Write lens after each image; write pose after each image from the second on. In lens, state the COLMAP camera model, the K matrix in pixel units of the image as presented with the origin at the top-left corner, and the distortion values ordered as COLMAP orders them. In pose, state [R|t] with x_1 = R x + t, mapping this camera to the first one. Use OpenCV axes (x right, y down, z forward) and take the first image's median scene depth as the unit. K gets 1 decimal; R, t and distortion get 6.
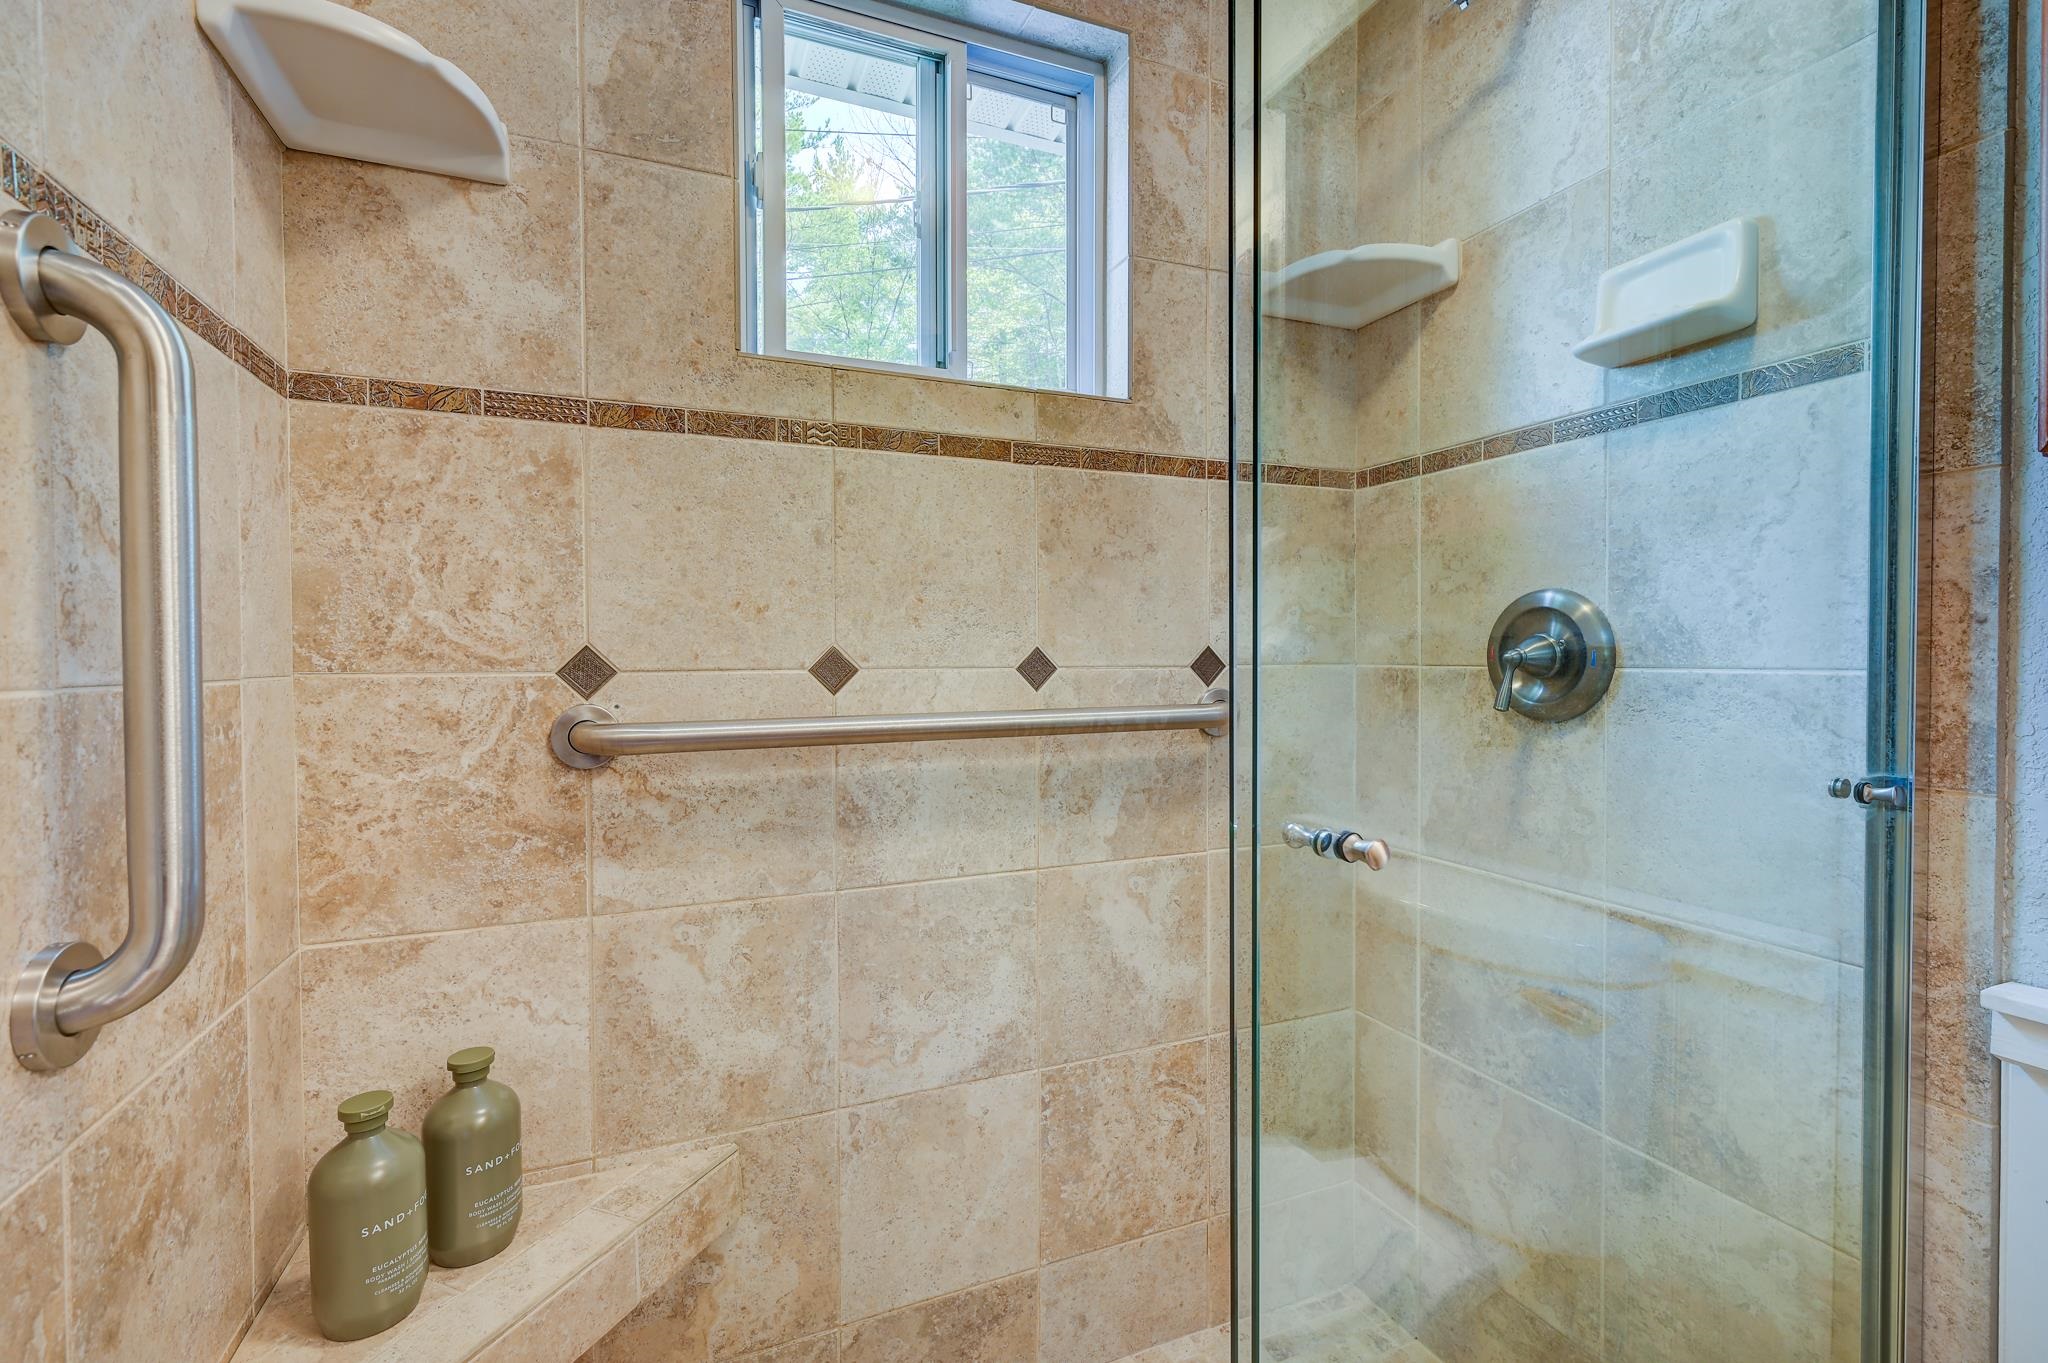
lens RADIAL K [[923.6, 0, 1044.4], [0, 923.6, 672.4], [0, 0, 1]] dist [-0.000039, 0.000477]
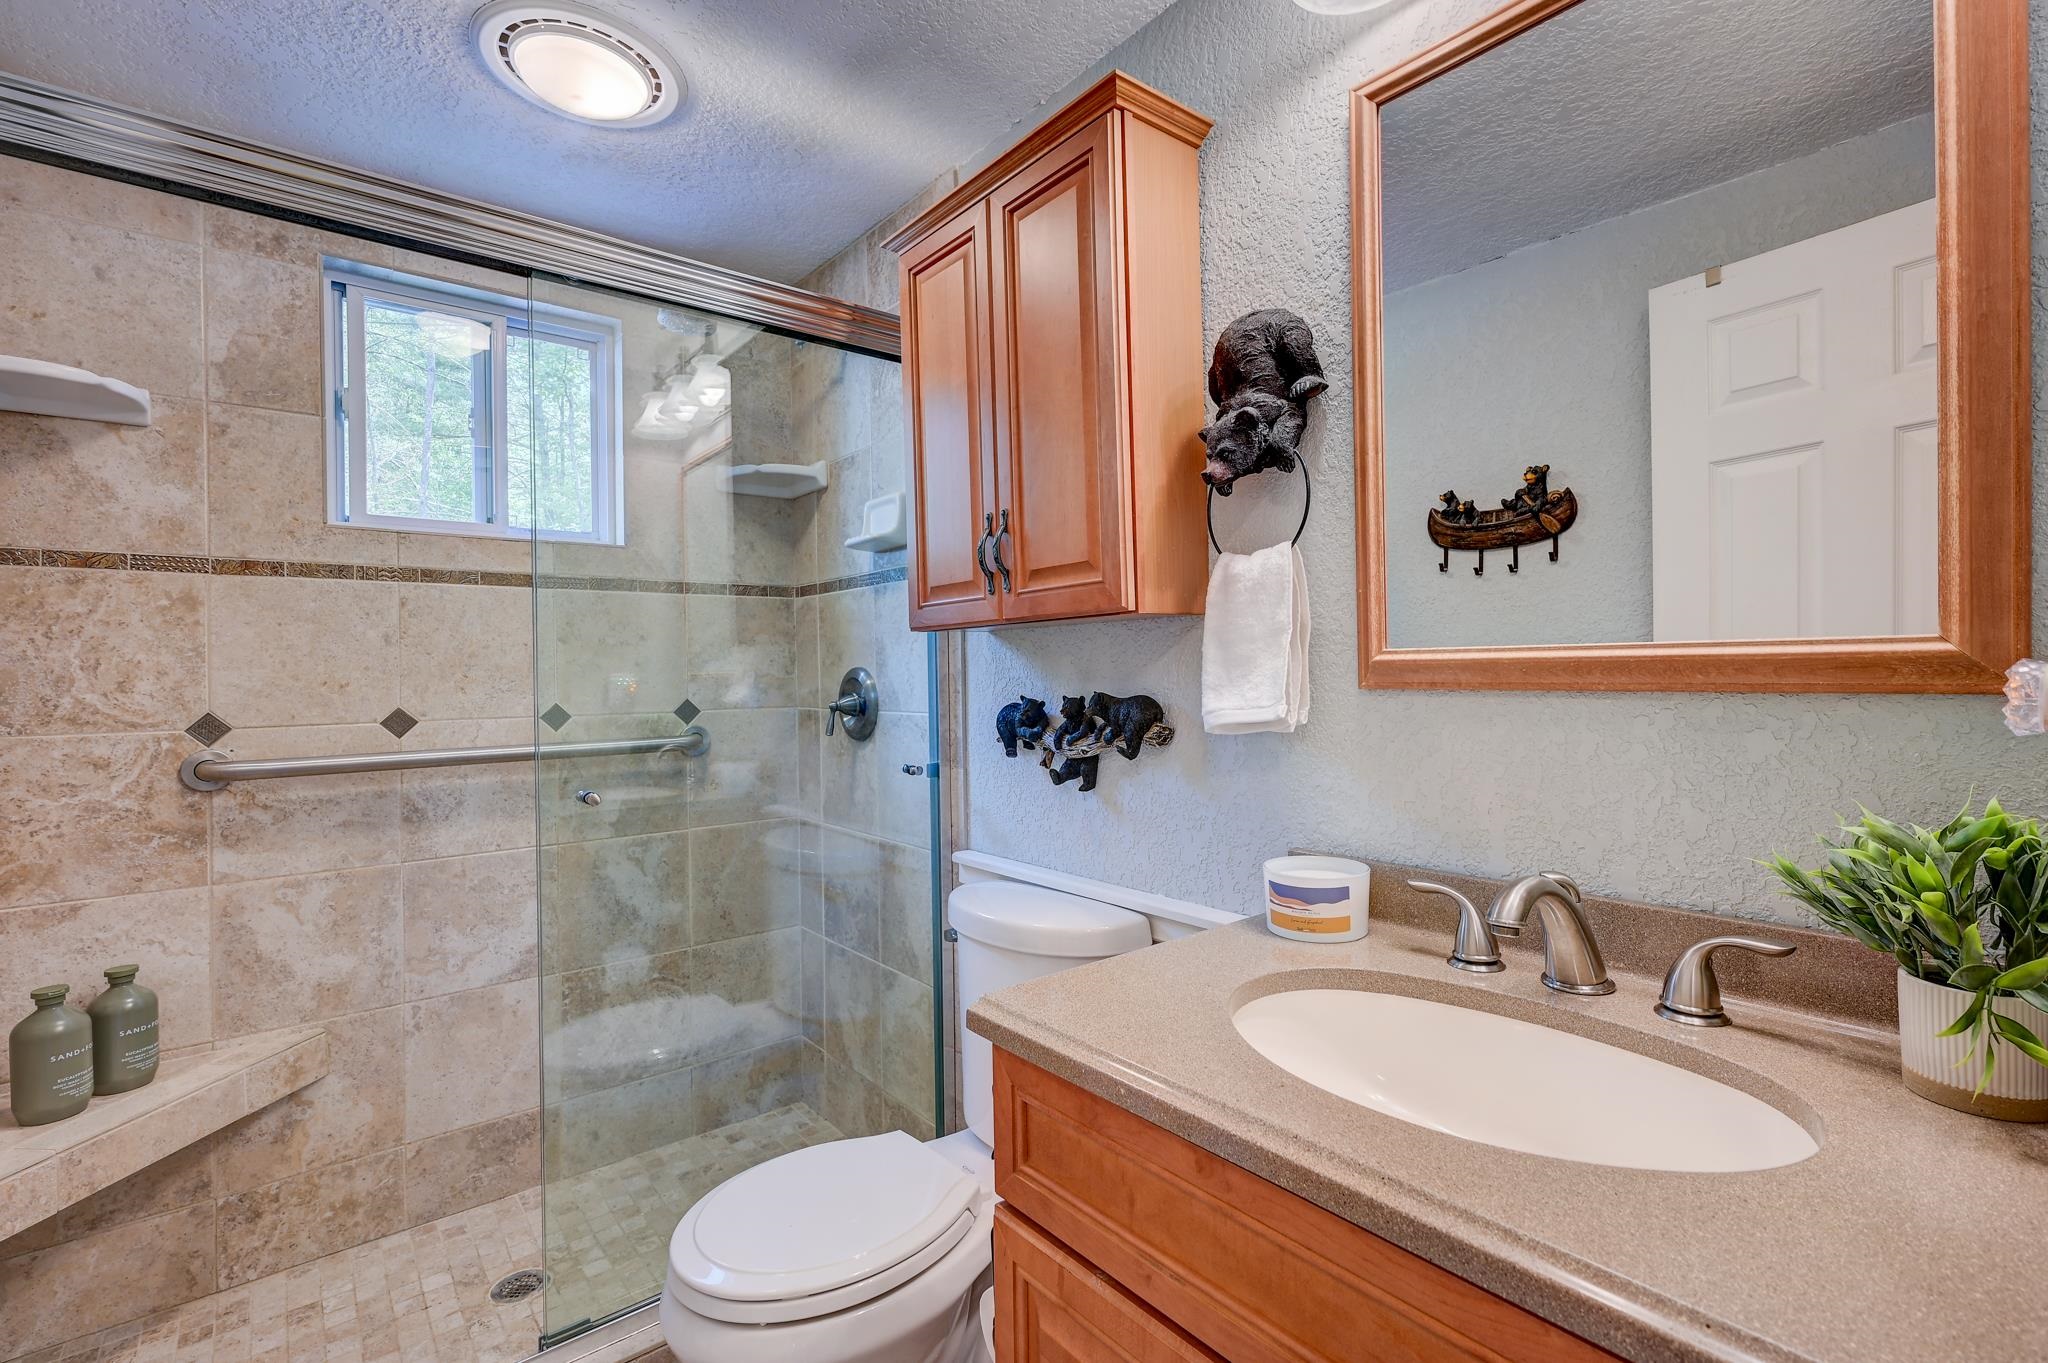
lens RADIAL K [[923.6, 0, 1060.1], [0, 923.6, 670.8], [0, 0, 1]] dist [-0.000039, 0.000477]
pose [[0.957620, -0.010836, 0.287829, 0.423455], [0.018551, 0.999538, -0.024091, -0.033717], [-0.287435, 0.028410, 0.957379, -0.887822]]
